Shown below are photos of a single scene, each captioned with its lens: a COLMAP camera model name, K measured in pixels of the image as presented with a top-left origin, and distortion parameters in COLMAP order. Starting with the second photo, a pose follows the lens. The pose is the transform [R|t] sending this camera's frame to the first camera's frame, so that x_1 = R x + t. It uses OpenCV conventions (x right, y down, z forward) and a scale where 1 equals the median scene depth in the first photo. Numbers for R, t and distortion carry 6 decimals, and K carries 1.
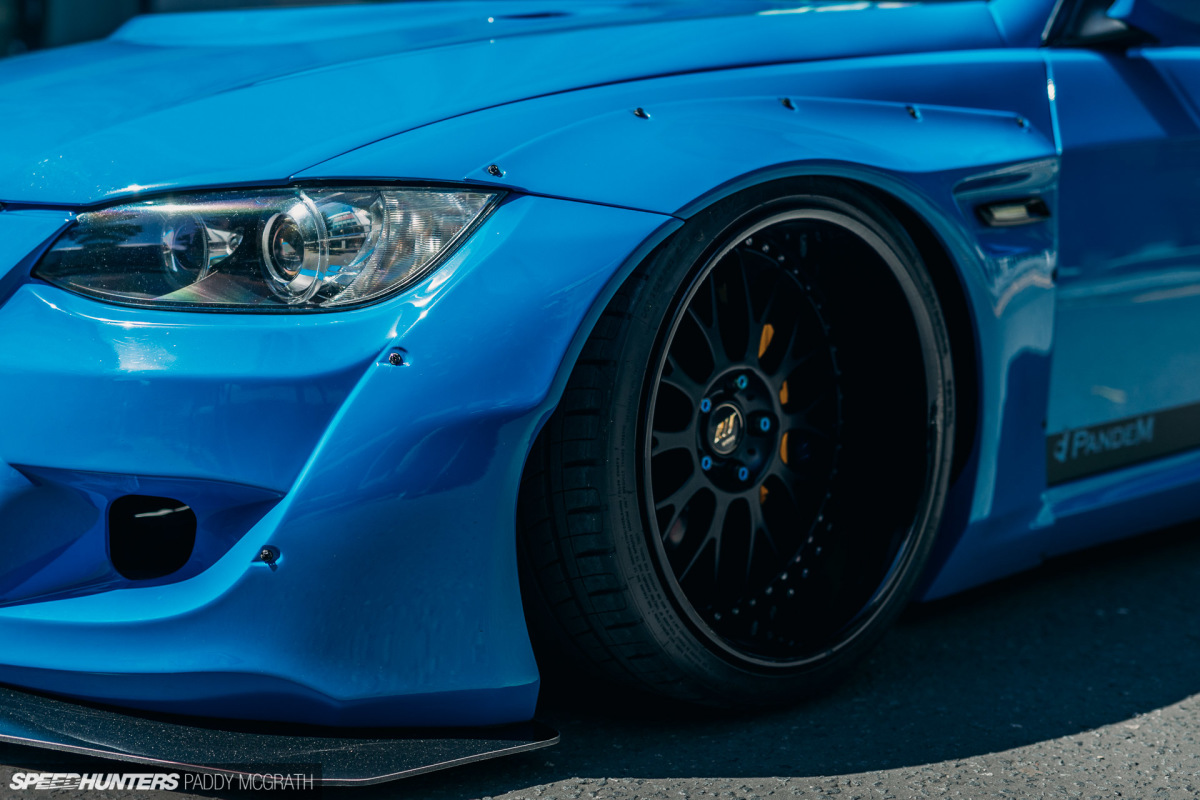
lens RADIAL K [[1745.6, 0, 600.9], [0, 1745.6, 402.0], [0, 0, 1]] dist [-0.011258, 0.000000]
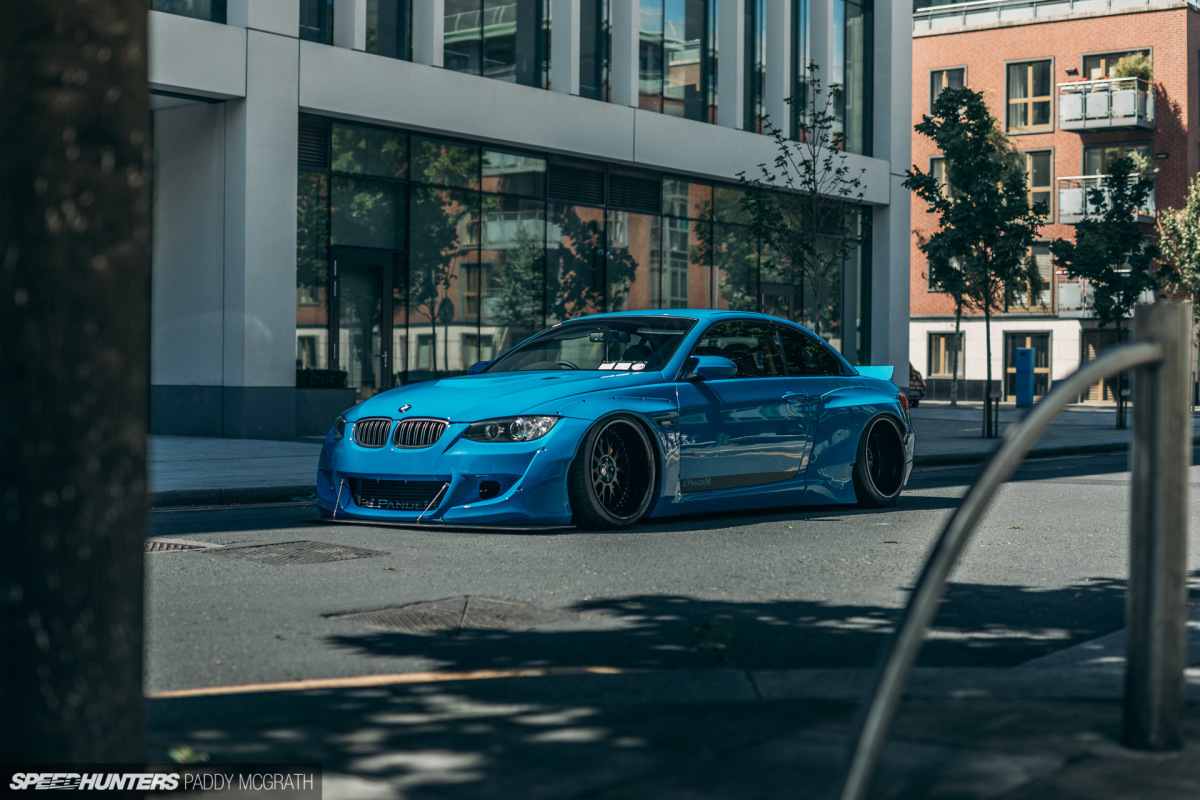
lens RADIAL K [[1745.6, 0, 599.8], [0, 1745.6, 399.3], [0, 0, 1]] dist [-0.011258, 0.000000]
pose [[0.989854, -0.022749, 0.140254, -0.613073], [0.046136, 0.985074, -0.165831, 0.631221], [-0.134388, 0.170619, 0.976130, -3.704035]]
